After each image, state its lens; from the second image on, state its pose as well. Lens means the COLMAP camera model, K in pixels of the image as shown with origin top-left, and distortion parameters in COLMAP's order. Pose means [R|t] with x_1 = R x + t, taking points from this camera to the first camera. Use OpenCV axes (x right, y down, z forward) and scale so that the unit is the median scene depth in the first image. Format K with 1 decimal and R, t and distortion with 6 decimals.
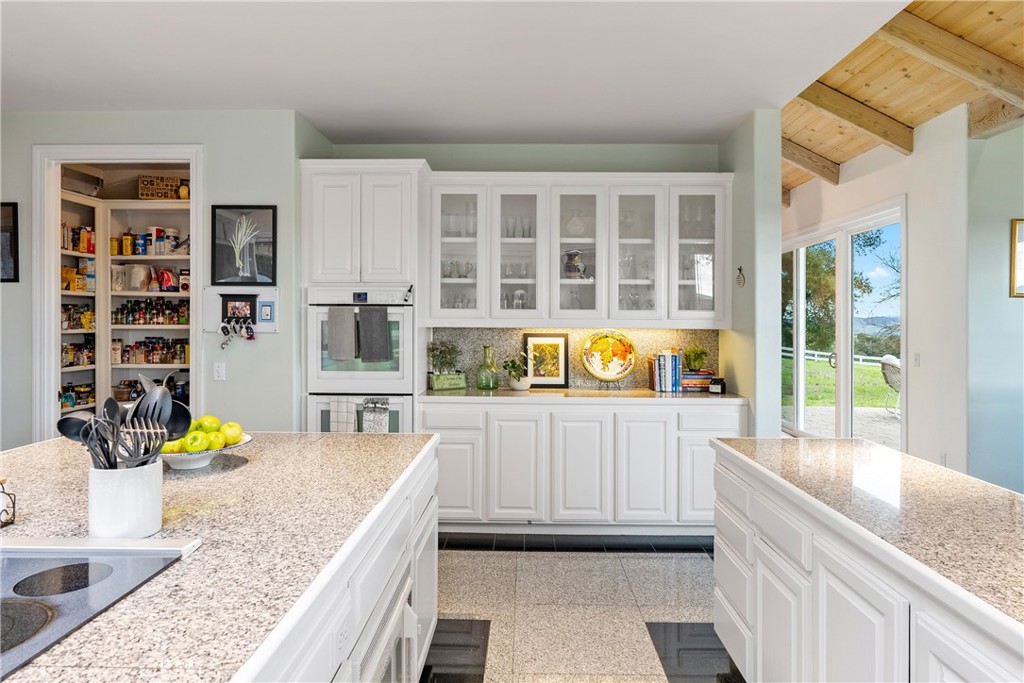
lens RADIAL K [[625.5, 0, 519.5], [0, 625.5, 323.7], [0, 0, 1]] dist [-0.003263, -0.000784]
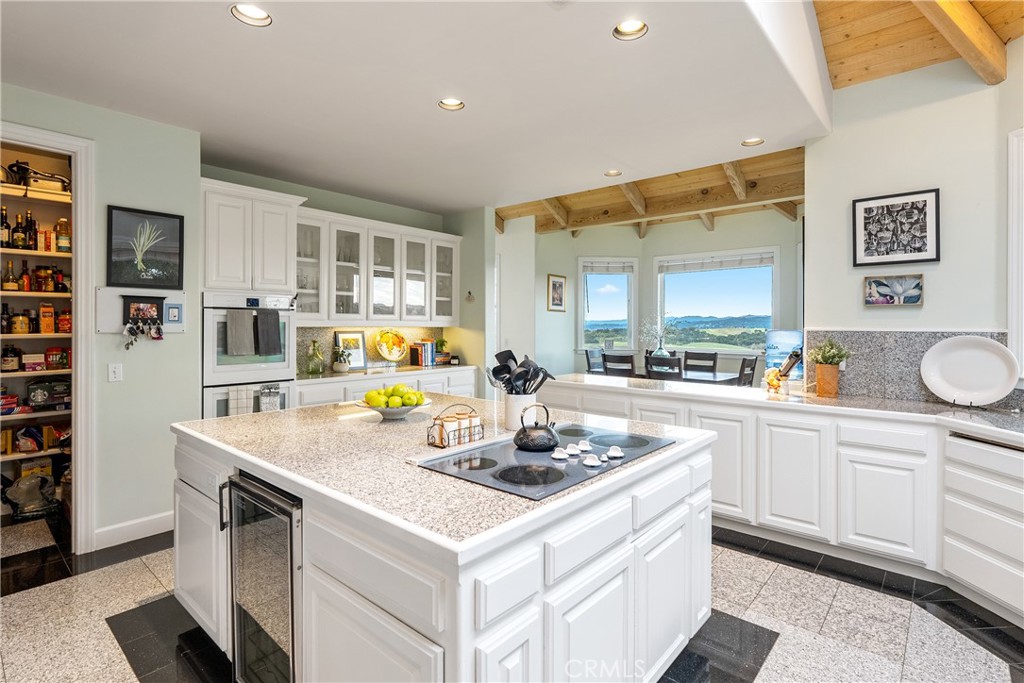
lens RADIAL K [[498.3, 0, 509.6], [0, 498.3, 332.0], [0, 0, 1]] dist [-0.003759, 0.000084]
pose [[0.651027, -0.013873, 0.758928, -0.662829], [-0.000424, 0.999826, 0.018641, -0.003353], [-0.759054, -0.012457, 0.650908, 0.000506]]
